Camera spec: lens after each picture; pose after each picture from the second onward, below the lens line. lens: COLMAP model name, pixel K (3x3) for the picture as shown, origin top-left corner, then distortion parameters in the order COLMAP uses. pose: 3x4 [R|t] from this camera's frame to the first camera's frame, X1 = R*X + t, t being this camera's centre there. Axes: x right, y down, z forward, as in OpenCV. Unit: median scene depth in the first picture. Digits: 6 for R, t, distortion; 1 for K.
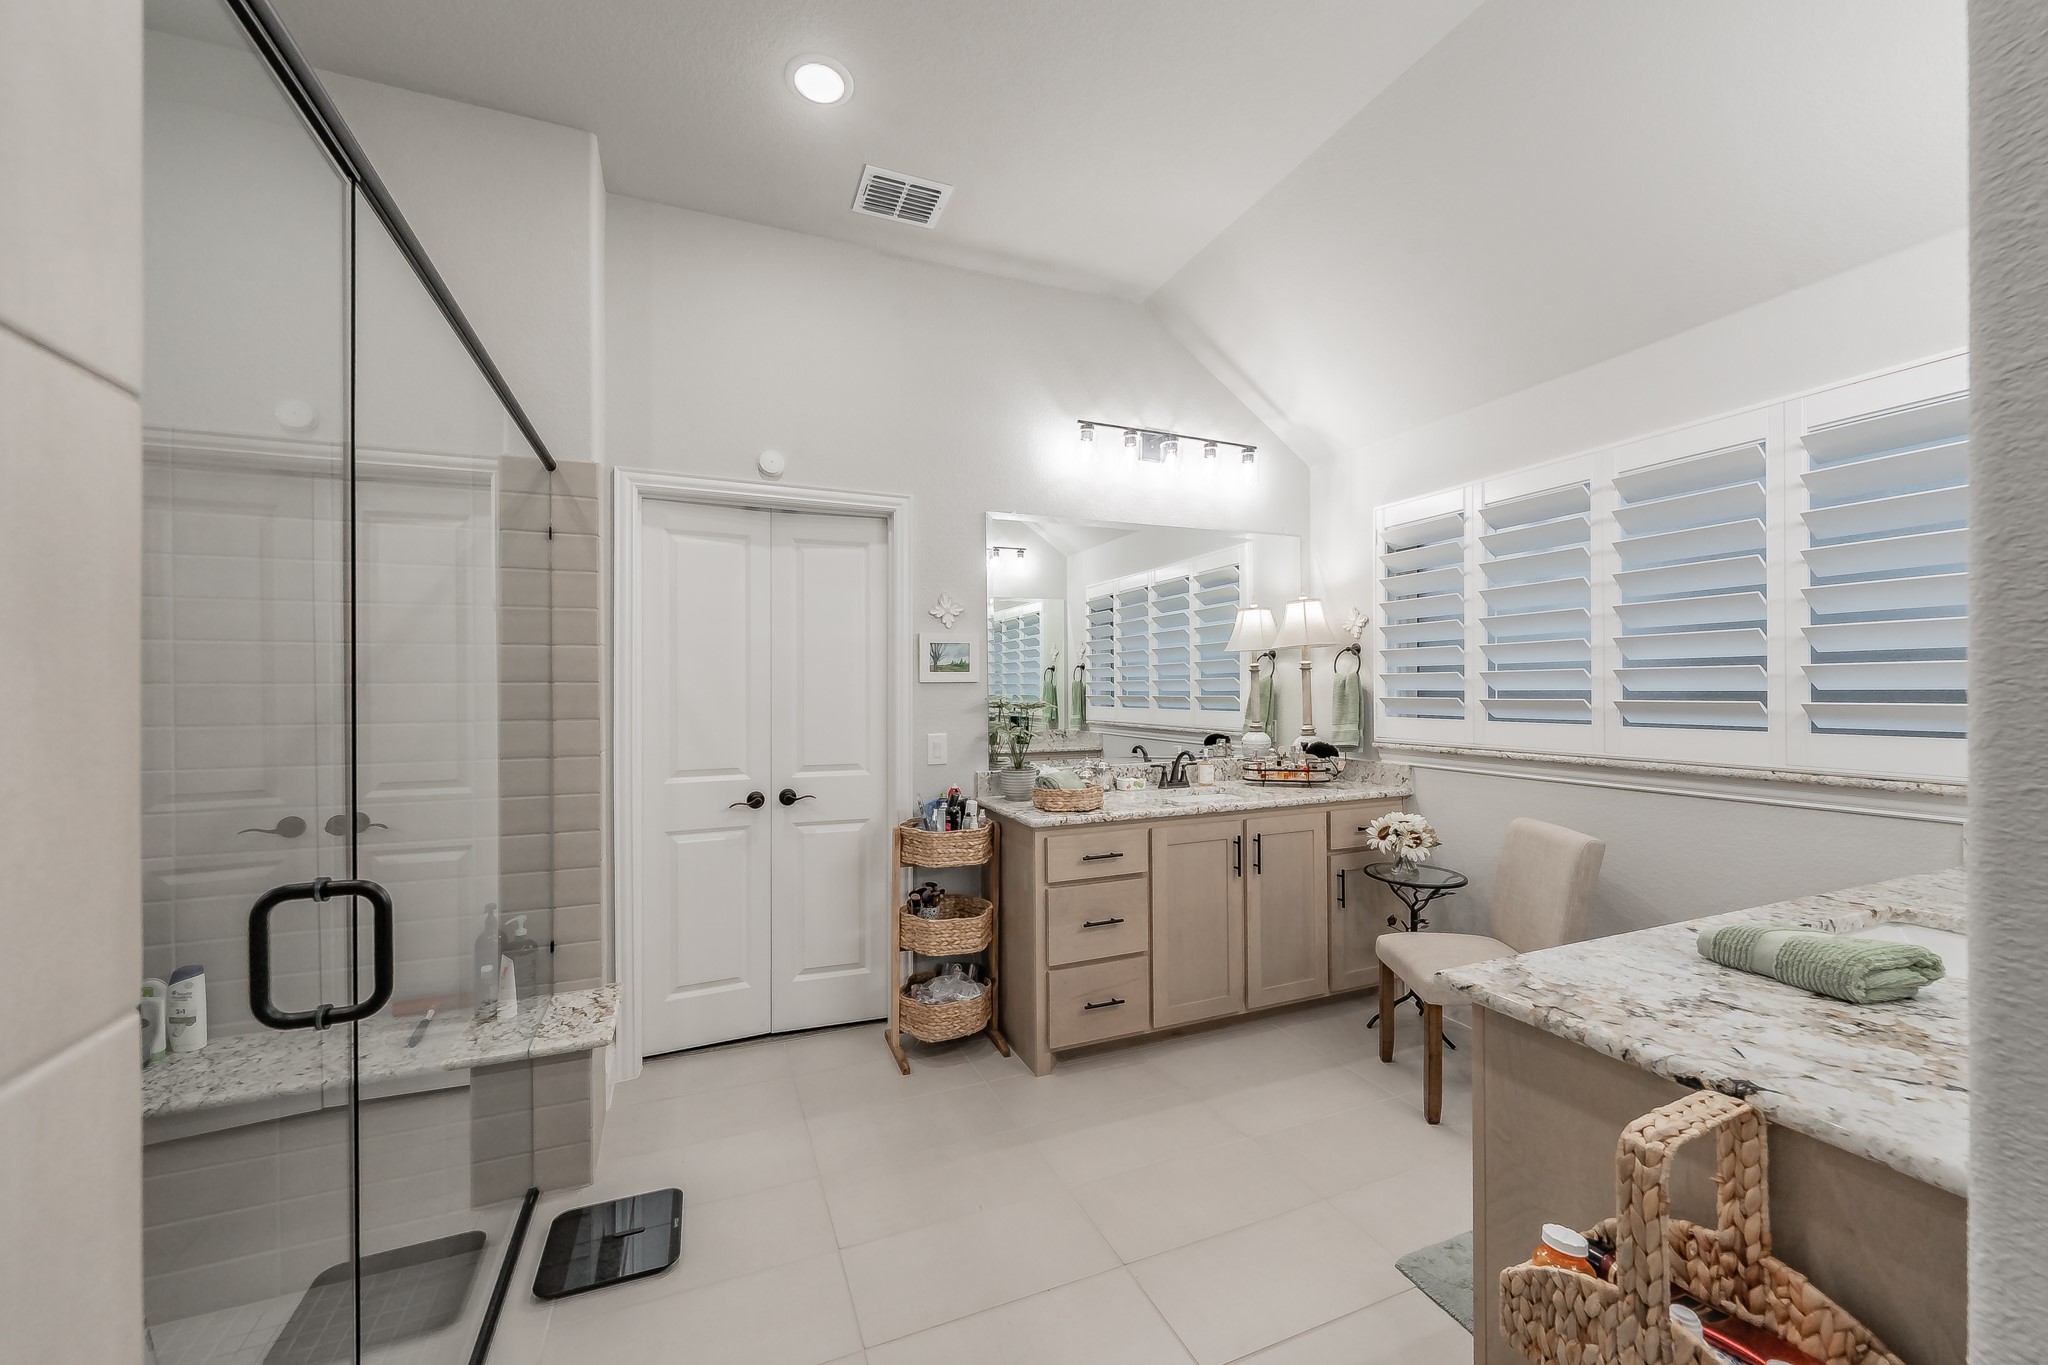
lens RADIAL K [[762.8, 0, 1015.2], [0, 762.8, 677.8], [0, 0, 1]] dist [0.000064, 0.000088]
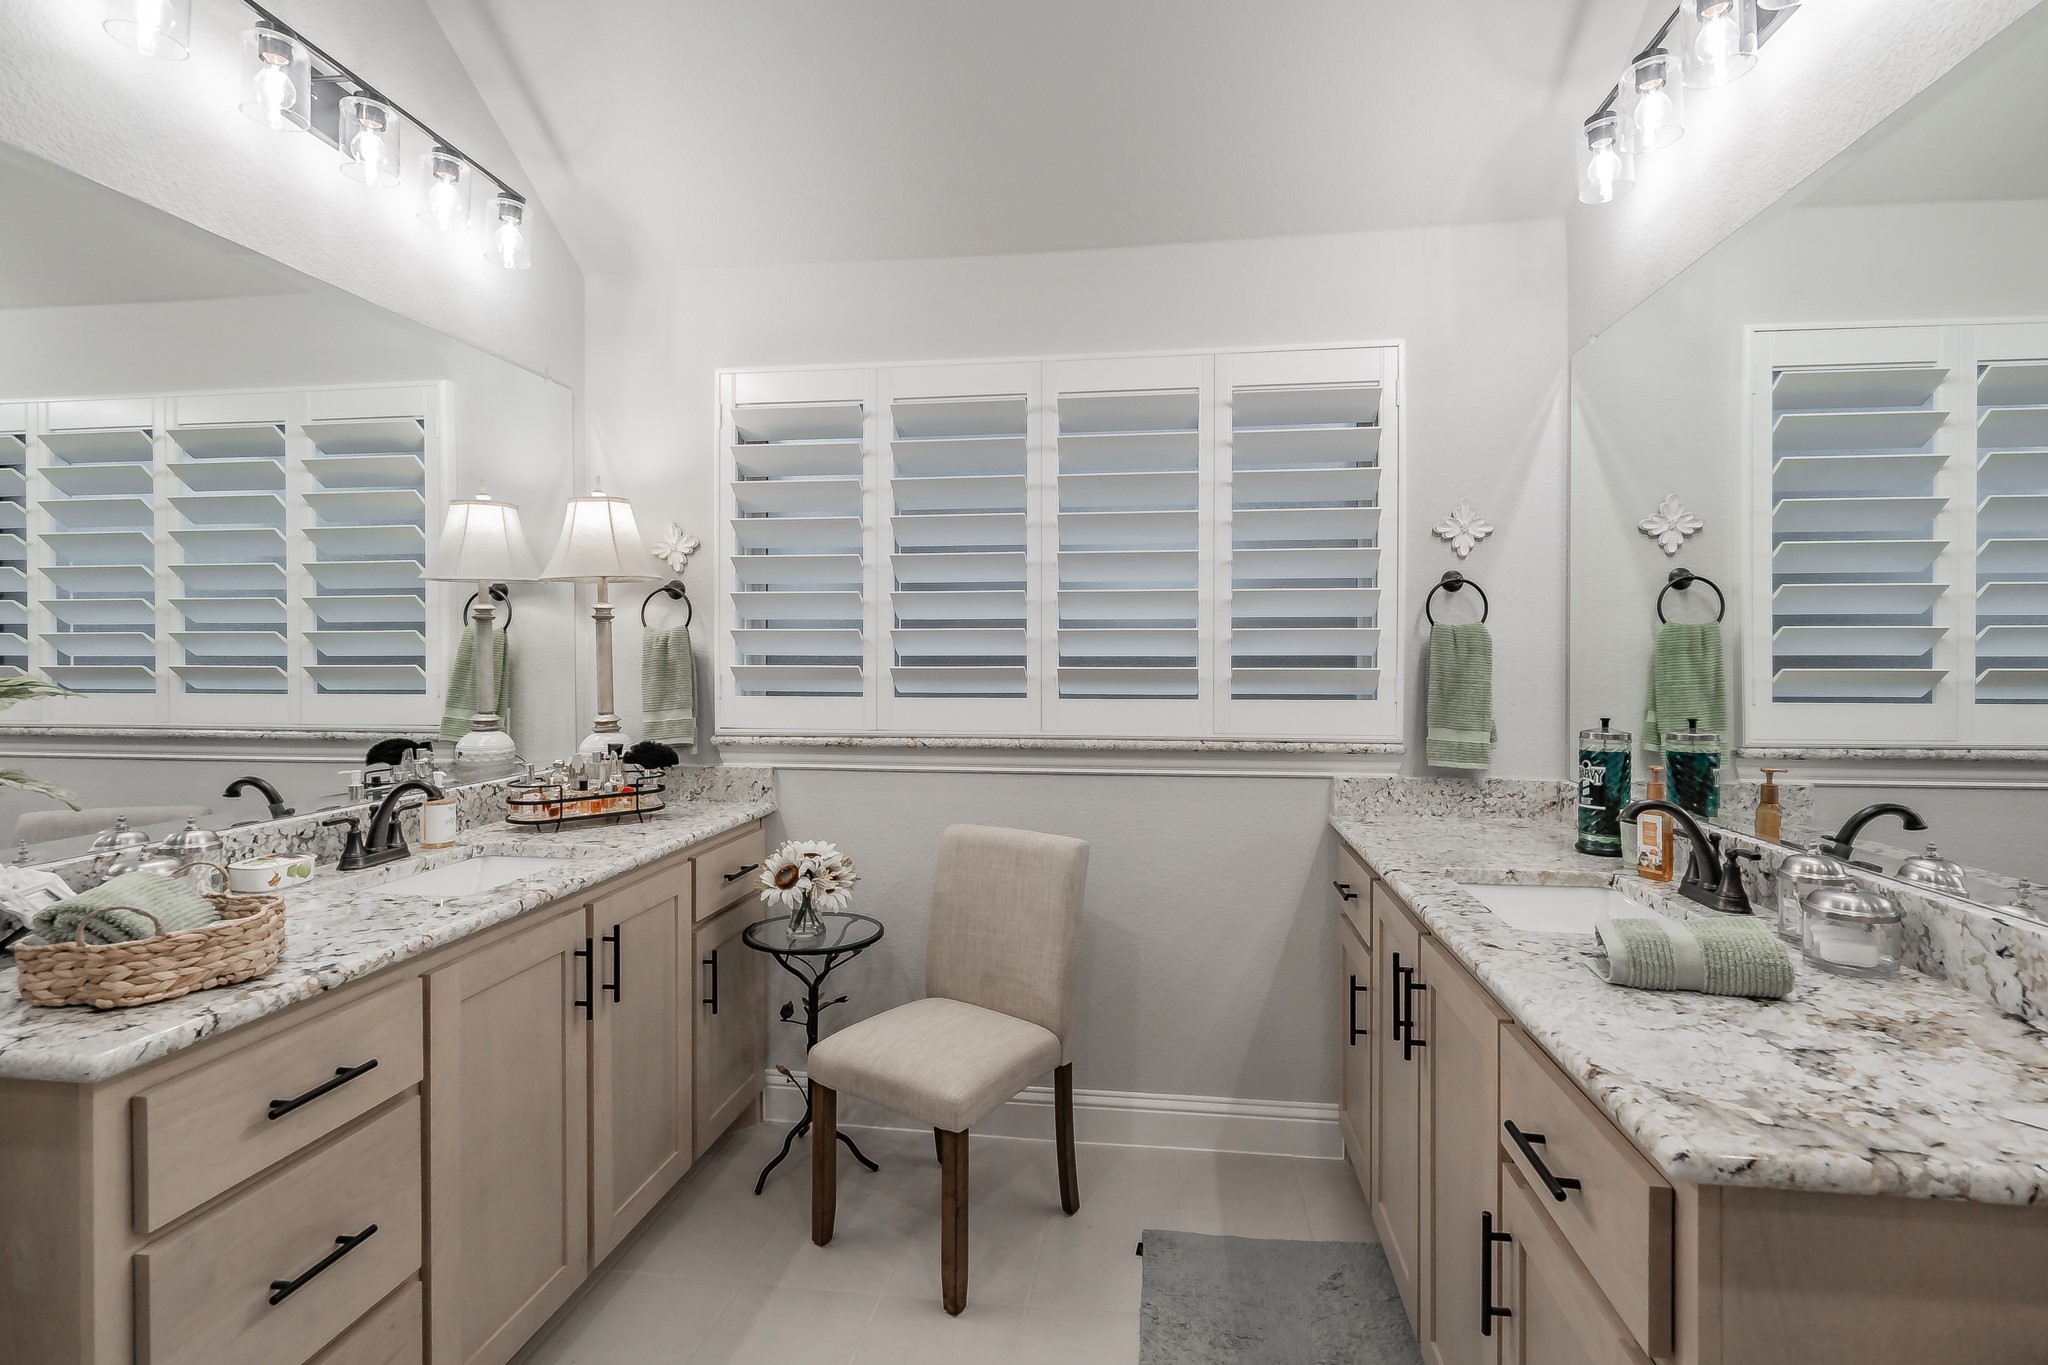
lens RADIAL K [[971.5, 0, 1028.0], [0, 971.5, 656.6], [0, 0, 1]] dist [0.000691, 0.000913]
pose [[0.501844, 0.004323, 0.864947, -0.116375], [-0.016610, 0.999851, 0.004639, 0.010825], [-0.864798, -0.016695, 0.501841, 0.410459]]
